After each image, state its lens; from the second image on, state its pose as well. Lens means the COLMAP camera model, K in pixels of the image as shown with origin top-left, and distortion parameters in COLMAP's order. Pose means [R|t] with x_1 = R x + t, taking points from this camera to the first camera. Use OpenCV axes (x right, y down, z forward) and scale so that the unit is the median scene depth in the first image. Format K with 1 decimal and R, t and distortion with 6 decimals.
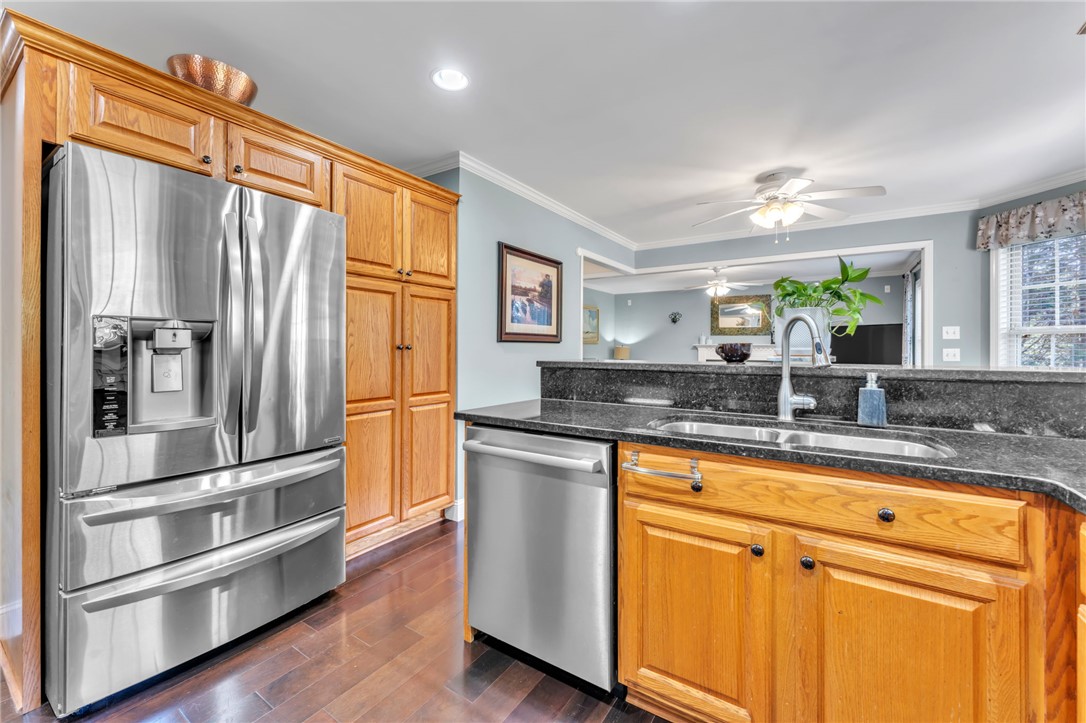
lens RADIAL K [[445.4, 0, 536.0], [0, 445.4, 343.1], [0, 0, 1]] dist [-0.003347, -0.000404]
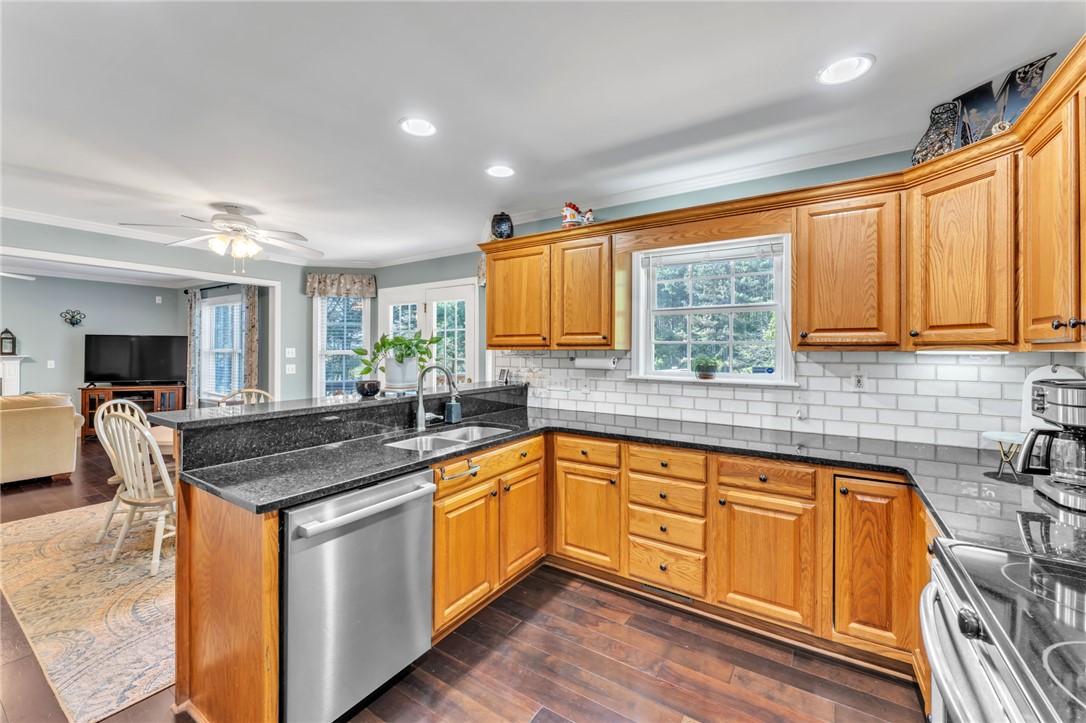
lens RADIAL K [[445.4, 0, 544.5], [0, 445.4, 345.4], [0, 0, 1]] dist [-0.003347, -0.000404]
pose [[-0.029132, -0.001671, 0.999574, -1.025788], [-0.015292, 0.999882, 0.001226, -0.134218], [-0.999459, -0.015250, -0.029154, 0.590422]]
